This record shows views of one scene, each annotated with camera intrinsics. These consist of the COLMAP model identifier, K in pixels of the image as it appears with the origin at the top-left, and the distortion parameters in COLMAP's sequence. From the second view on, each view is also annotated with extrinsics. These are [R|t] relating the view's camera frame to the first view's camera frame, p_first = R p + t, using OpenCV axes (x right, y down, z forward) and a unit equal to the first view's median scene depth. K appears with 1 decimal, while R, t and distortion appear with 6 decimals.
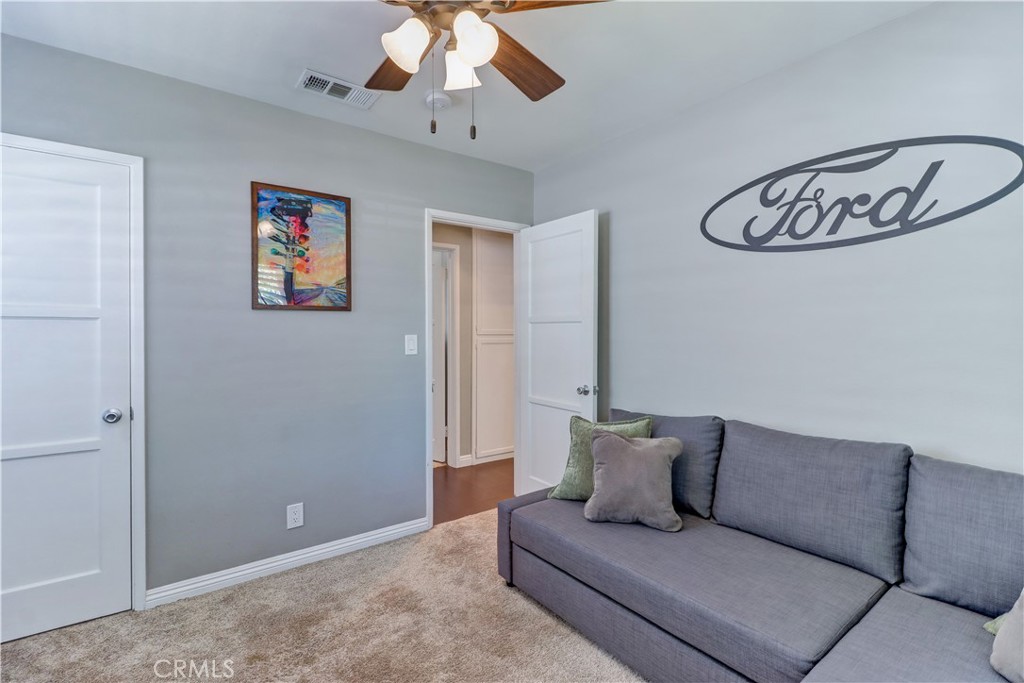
lens RADIAL K [[472.6, 0, 510.3], [0, 472.6, 336.4], [0, 0, 1]] dist [0.017475, -0.008265]
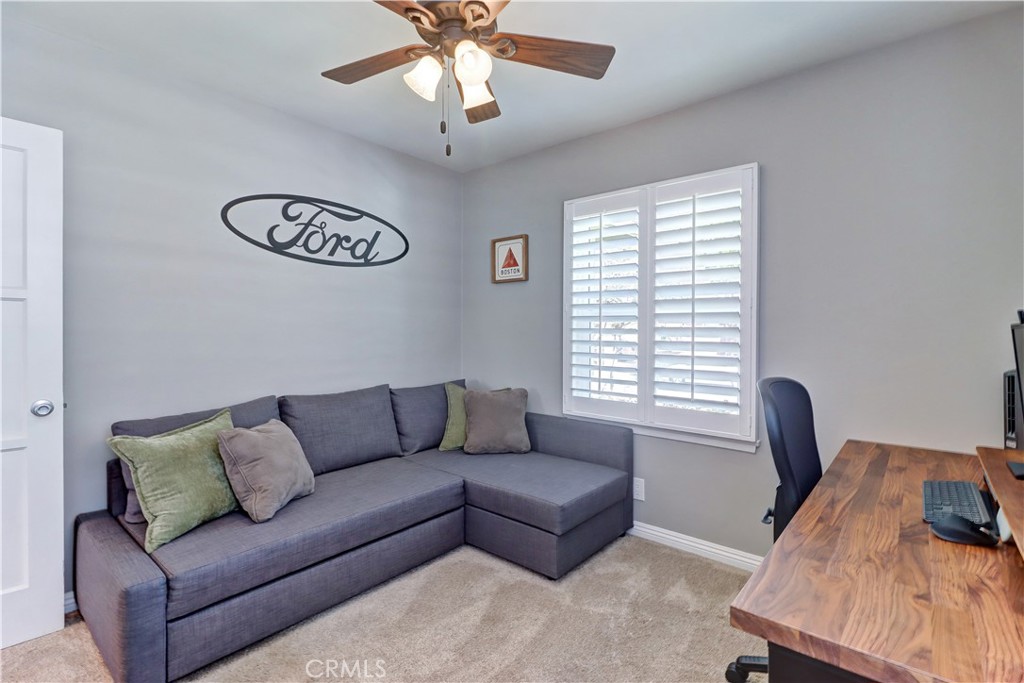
lens RADIAL K [[472.6, 0, 518.5], [0, 472.6, 335.2], [0, 0, 1]] dist [0.017475, -0.008265]
pose [[-0.217103, -0.009396, 0.976104, -0.871515], [0.003919, 0.999937, 0.010497, 0.018049], [-0.976141, 0.006105, -0.217052, 0.738359]]
